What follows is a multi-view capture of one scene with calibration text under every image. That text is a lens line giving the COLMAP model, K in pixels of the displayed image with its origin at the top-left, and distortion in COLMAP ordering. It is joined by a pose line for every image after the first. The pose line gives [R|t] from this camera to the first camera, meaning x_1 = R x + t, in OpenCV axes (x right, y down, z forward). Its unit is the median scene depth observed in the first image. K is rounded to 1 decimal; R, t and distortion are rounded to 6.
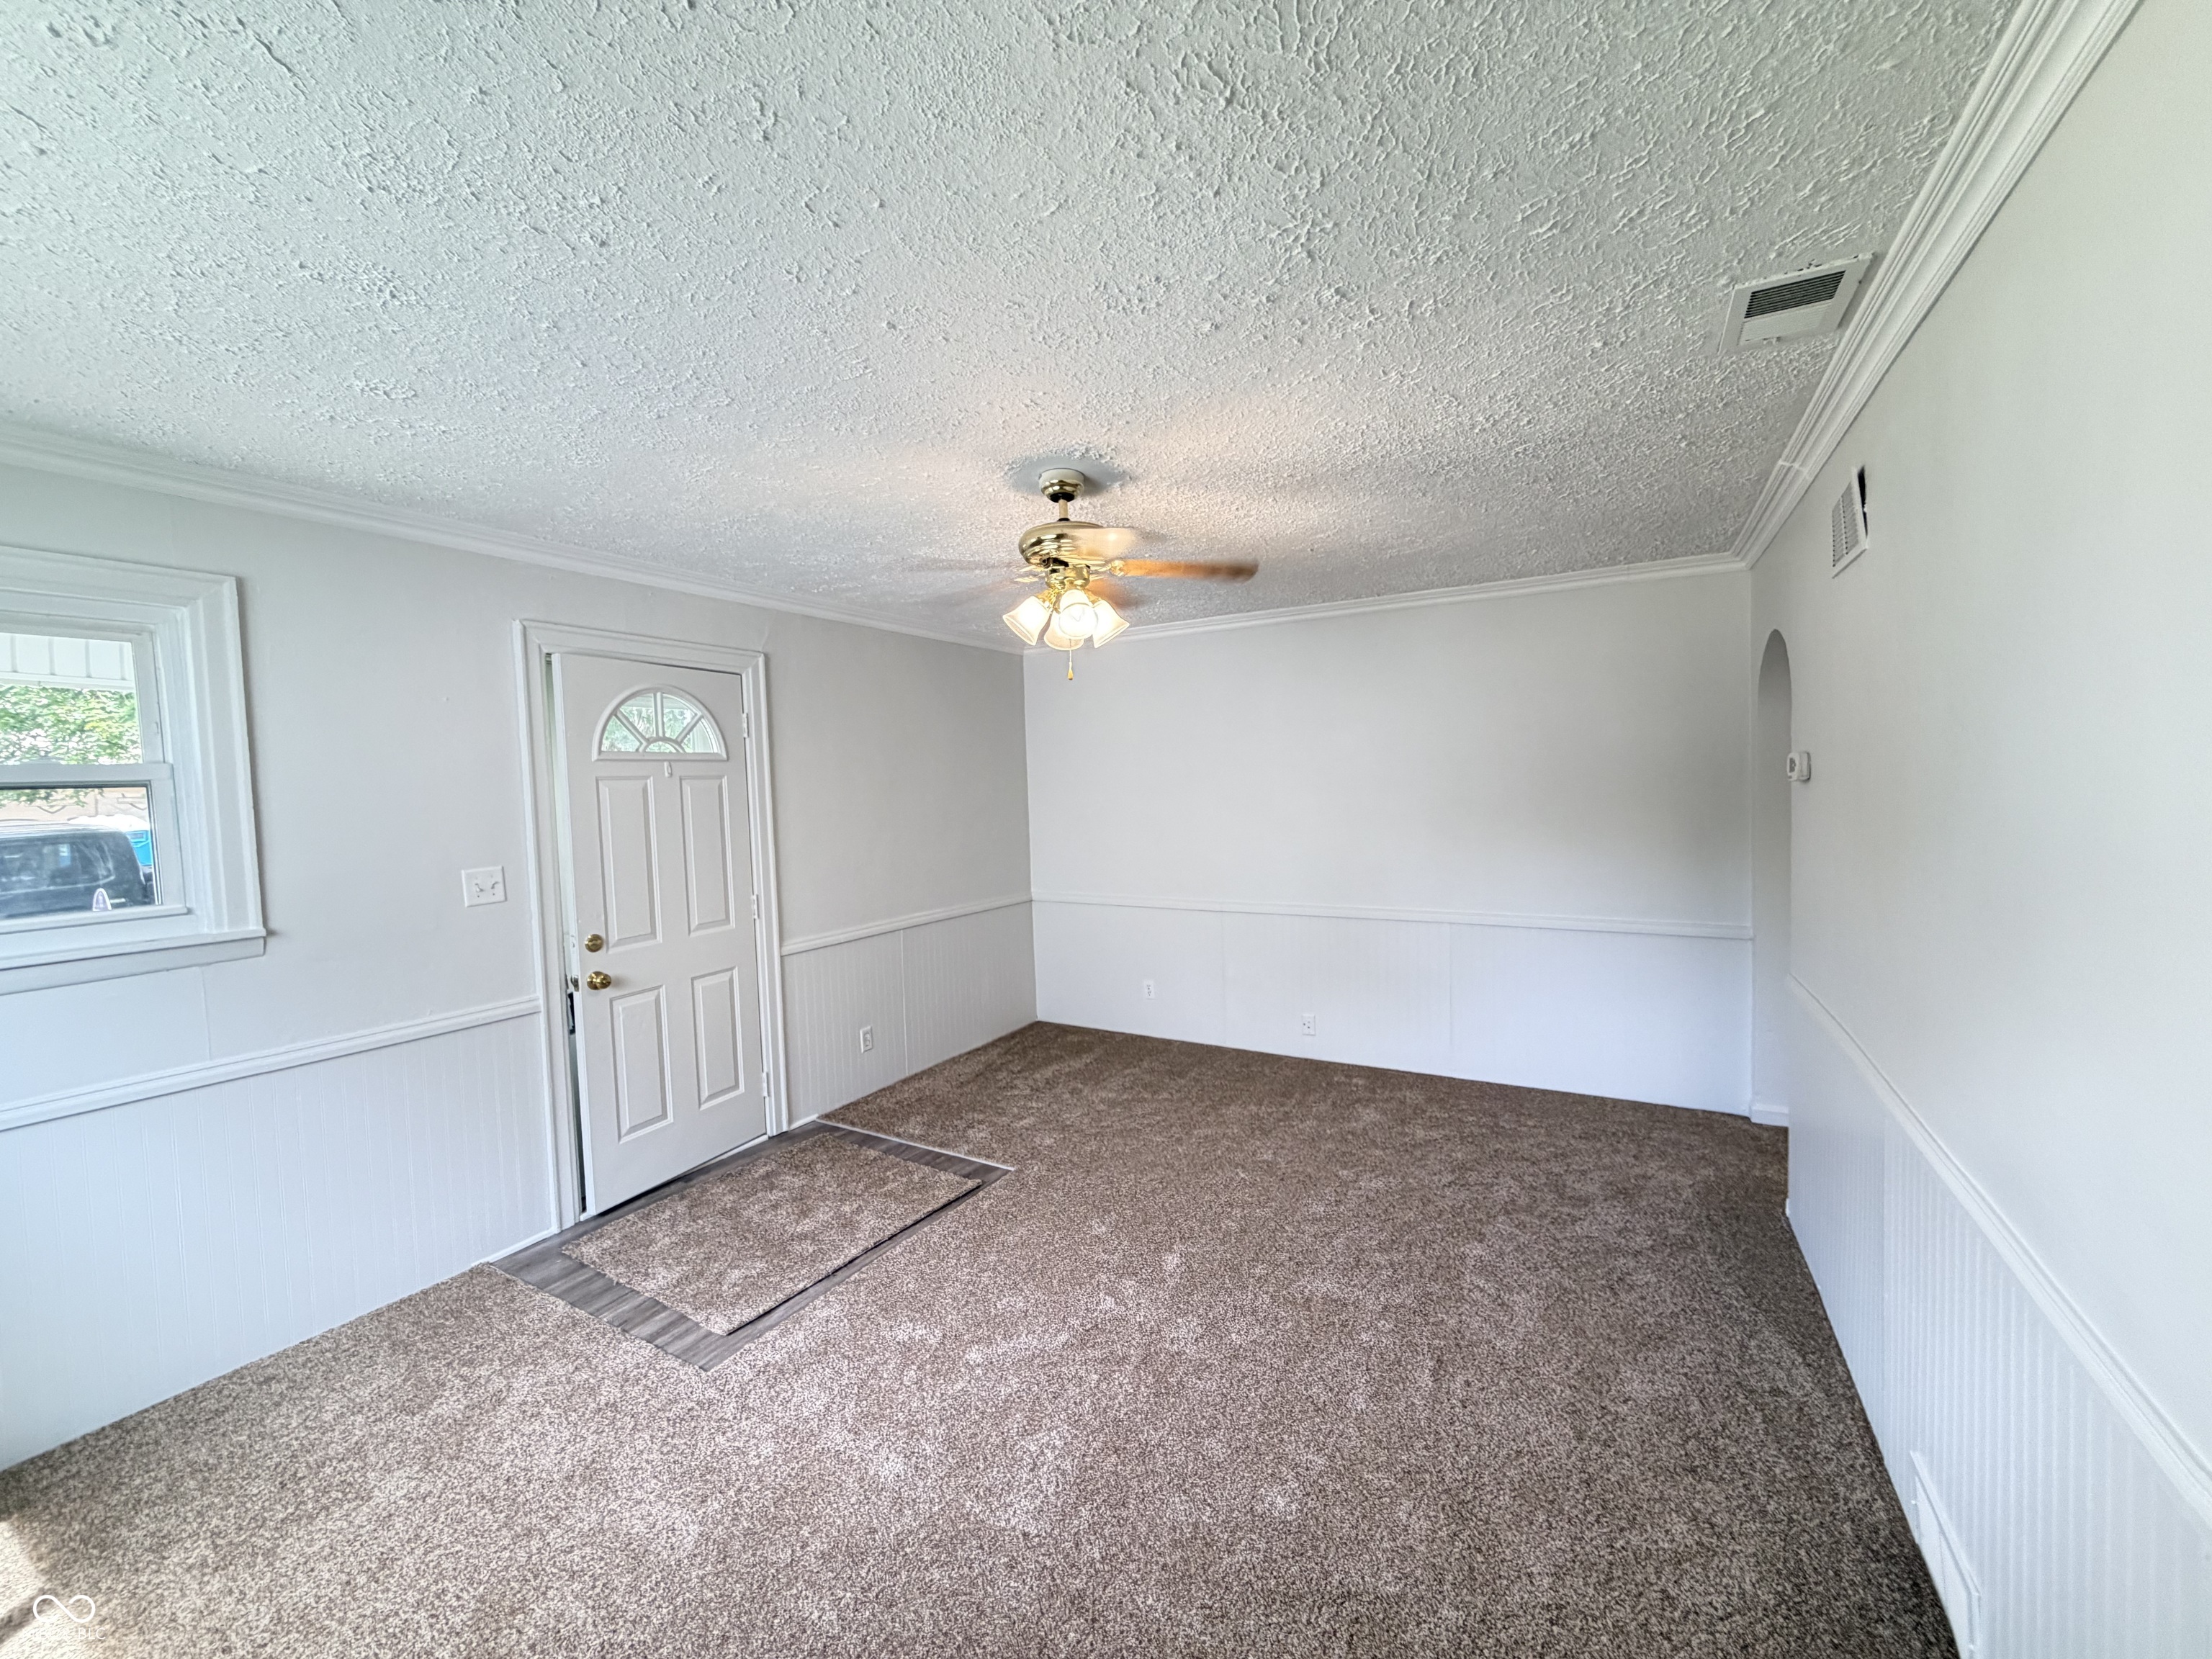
lens RADIAL K [[876.6, 0, 1102.8], [0, 876.6, 825.0], [0, 0, 1]] dist [-0.002558, 0.000066]
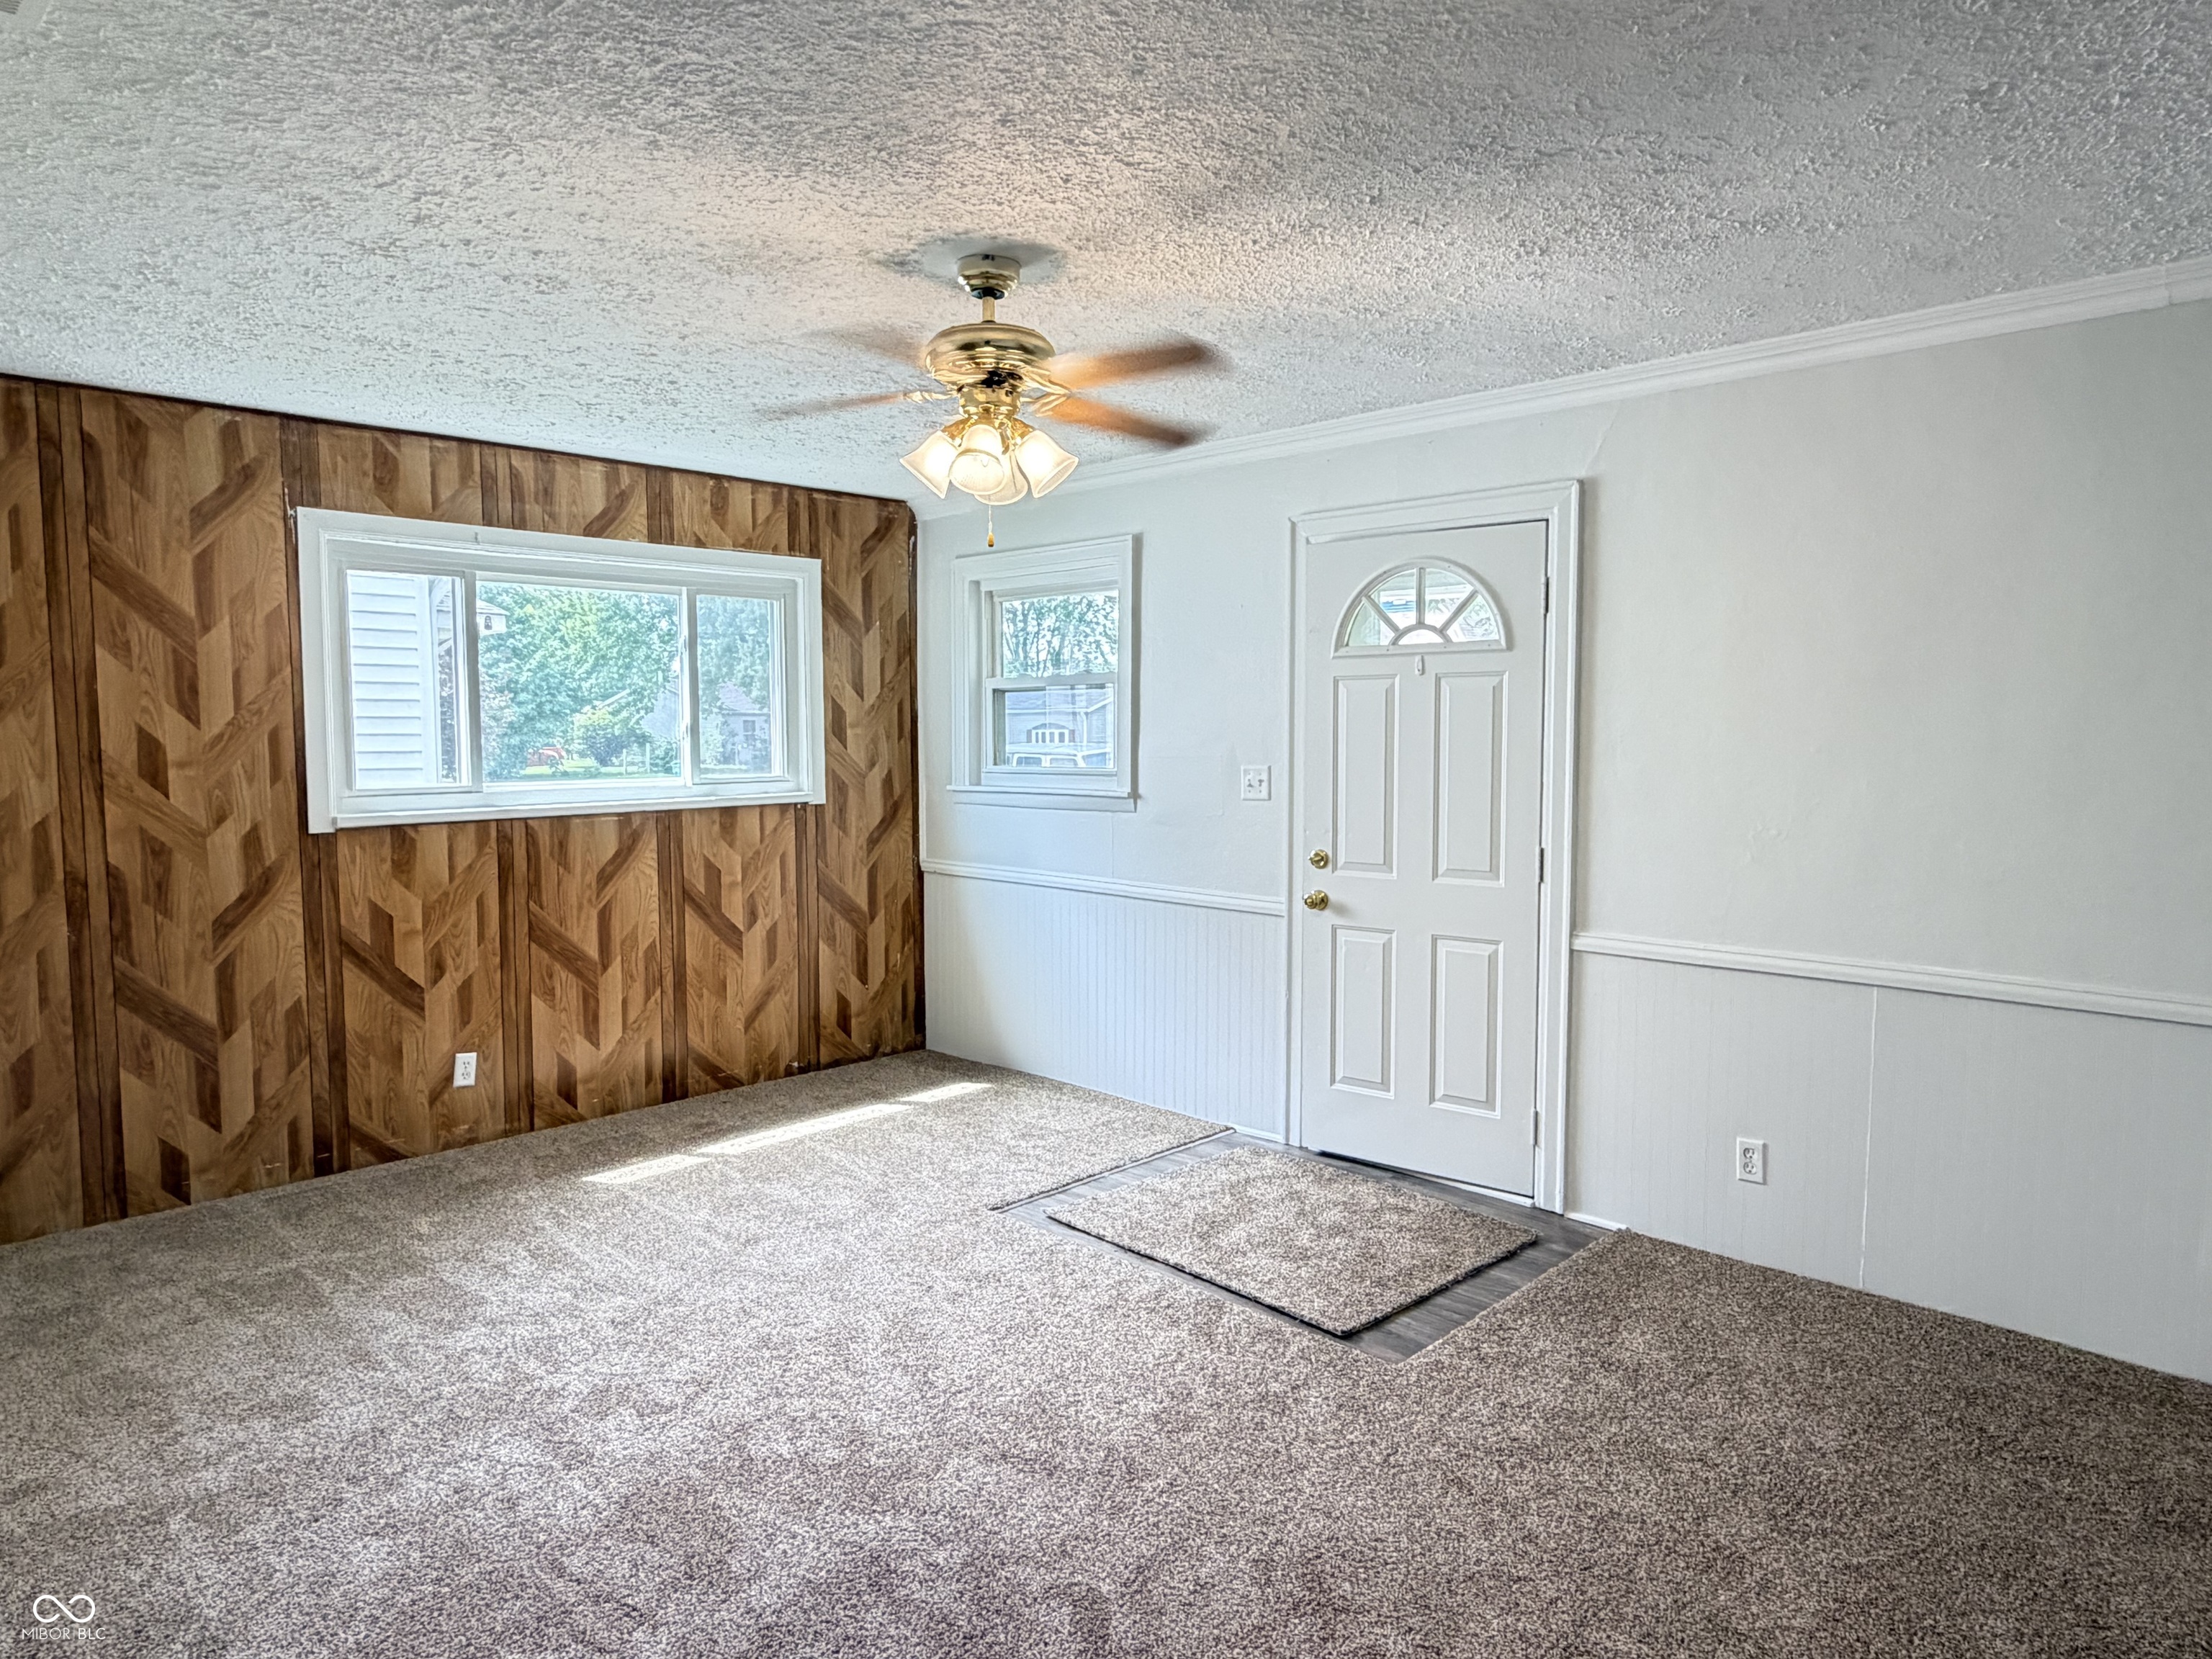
lens RADIAL K [[1405.0, 0, 1092.7], [0, 1405.0, 816.2], [0, 0, 1]] dist [0.003563, 0.006670]
pose [[-0.258806, 0.098713, -0.960872, 0.825803], [-0.033347, 0.993258, 0.111022, -0.060360], [0.965353, 0.060775, -0.253770, 1.056181]]
